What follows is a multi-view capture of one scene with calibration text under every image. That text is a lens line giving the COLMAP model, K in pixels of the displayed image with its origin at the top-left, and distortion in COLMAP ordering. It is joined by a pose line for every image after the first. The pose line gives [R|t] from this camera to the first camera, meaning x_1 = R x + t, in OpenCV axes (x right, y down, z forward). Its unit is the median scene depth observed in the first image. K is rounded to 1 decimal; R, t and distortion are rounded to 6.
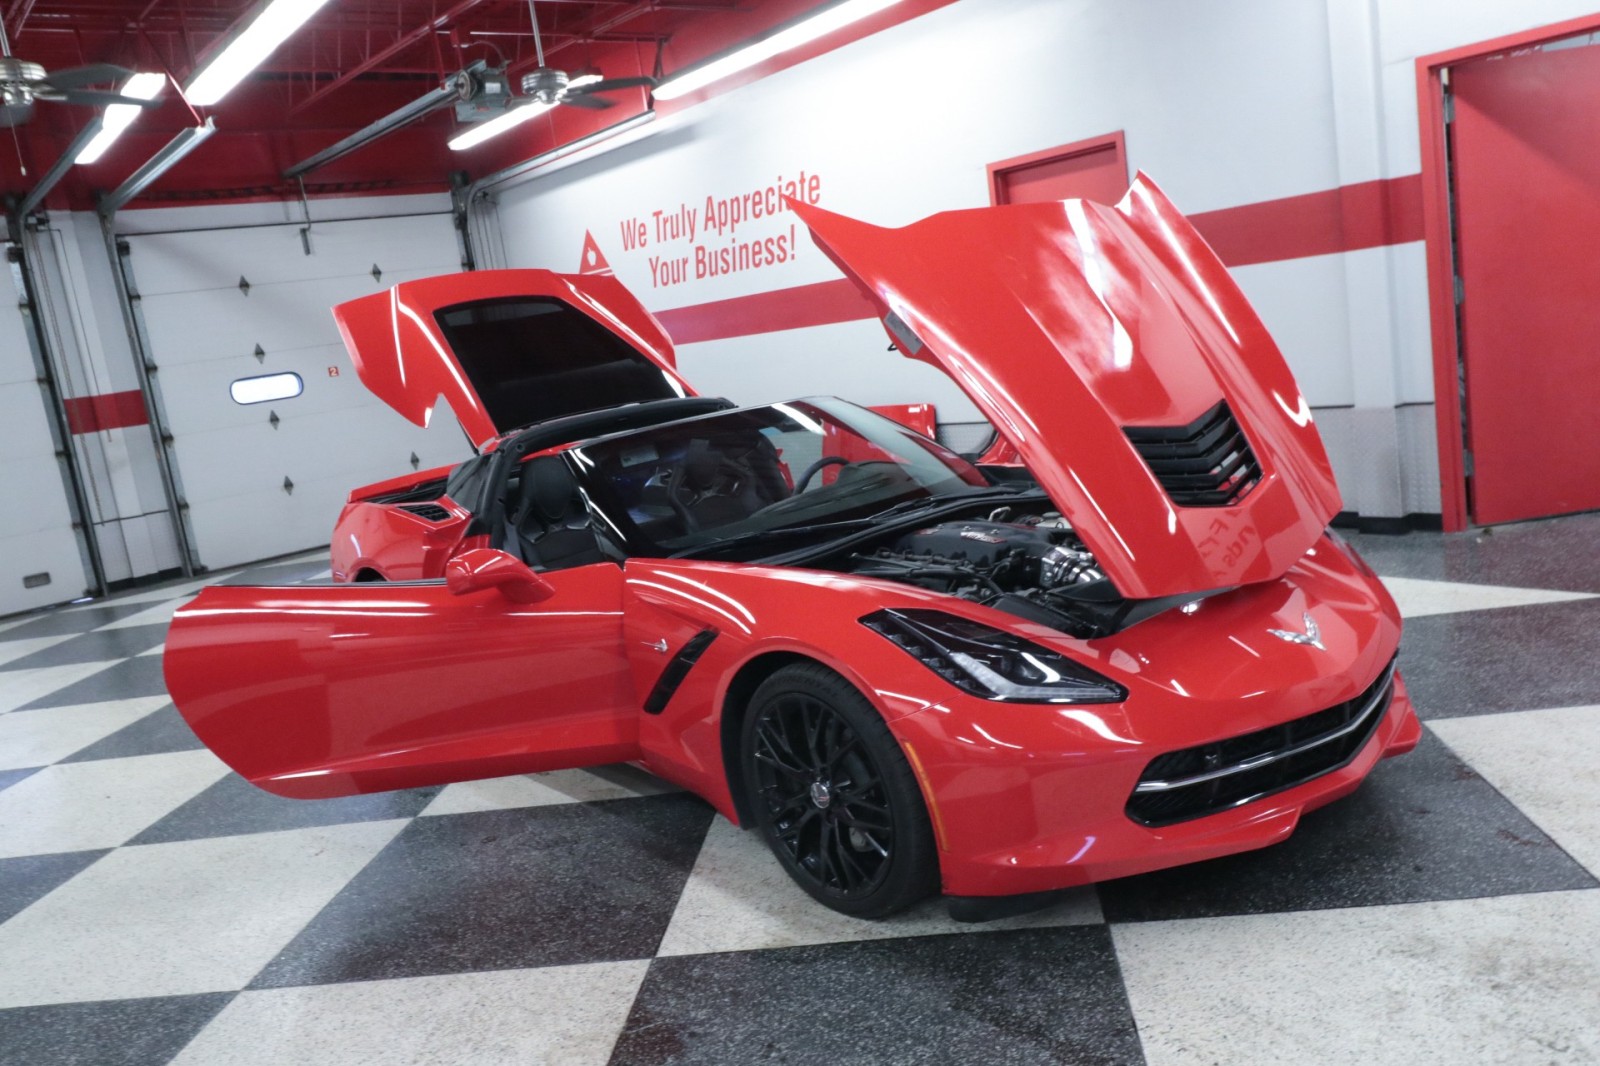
lens RADIAL K [[1361.4, 0, 788.4], [0, 1361.4, 515.2], [0, 0, 1]] dist [0.009109, 0.005465]
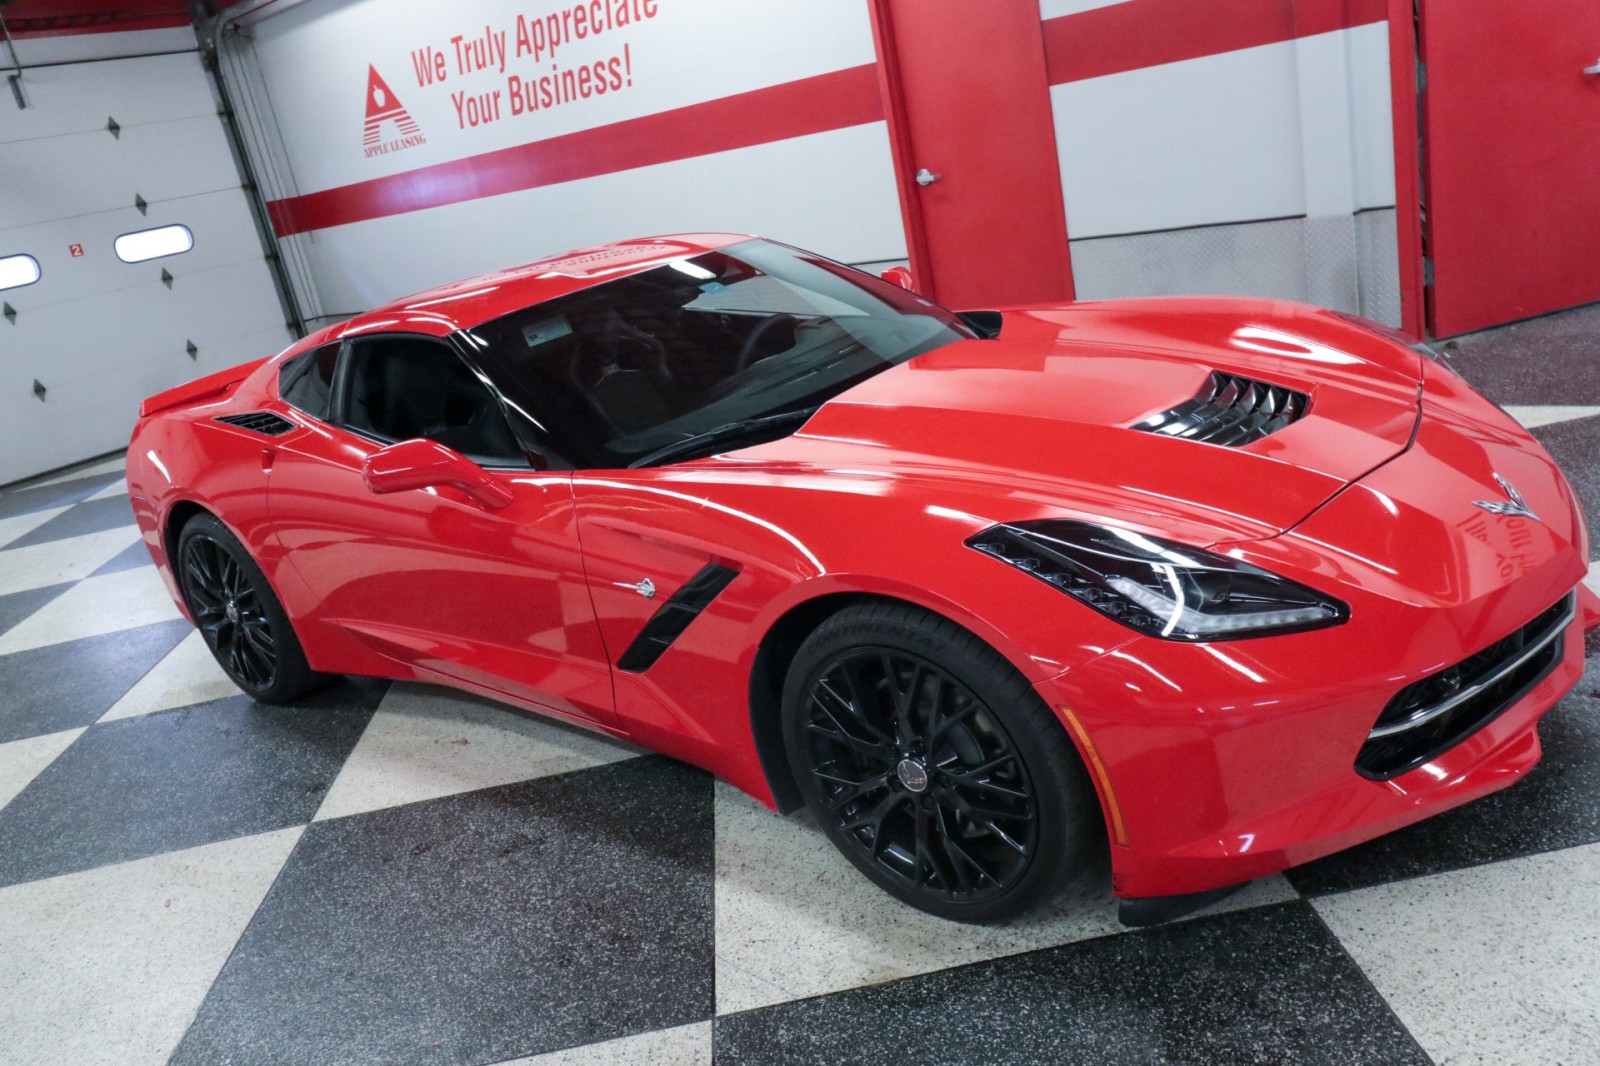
lens RADIAL K [[1330.5, 0, 801.5], [0, 1330.5, 528.8], [0, 0, 1]] dist [0.010423, -0.002746]
pose [[0.982086, -0.096787, 0.161674, -0.140702], [0.076057, 0.988615, 0.129829, -0.027489], [-0.172399, -0.115207, 0.978267, 0.309083]]
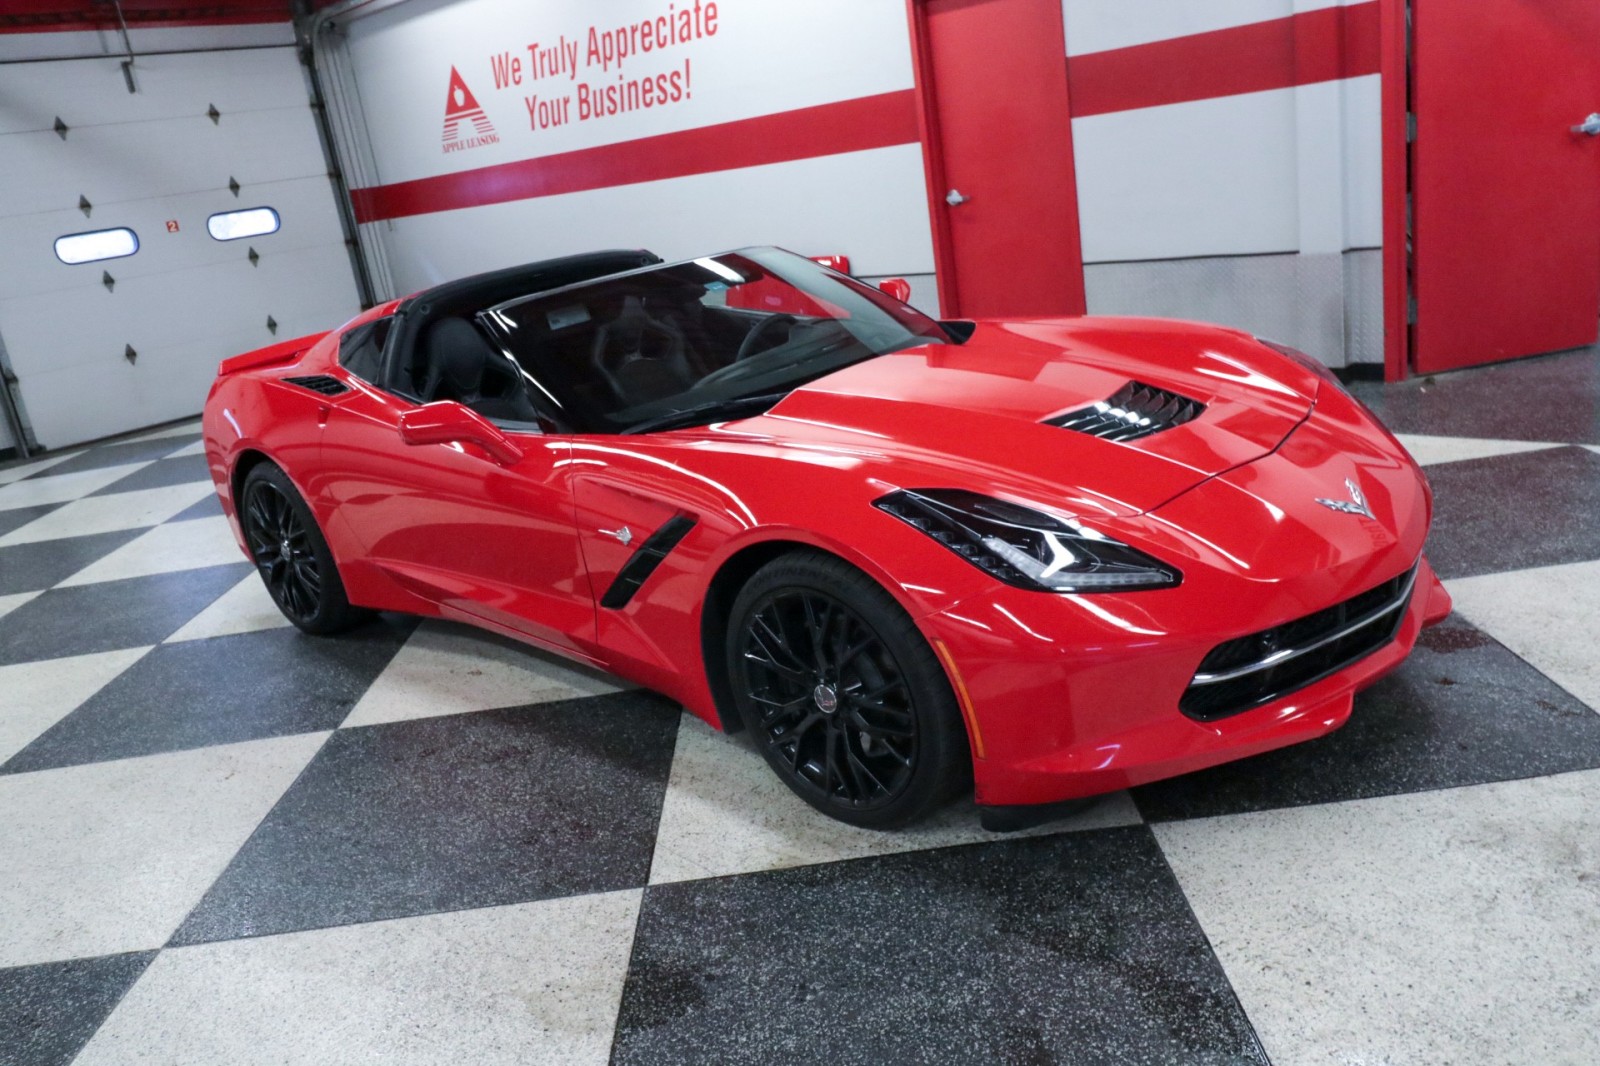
lens RADIAL K [[1347.5, 0, 800.0], [0, 1347.5, 533.0], [0, 0, 1]] dist [0.011781, -0.002728]
pose [[0.993195, -0.033747, 0.111468, -0.087592], [0.020262, 0.992572, 0.119962, -0.008621], [-0.114688, -0.116887, 0.986501, 0.141609]]
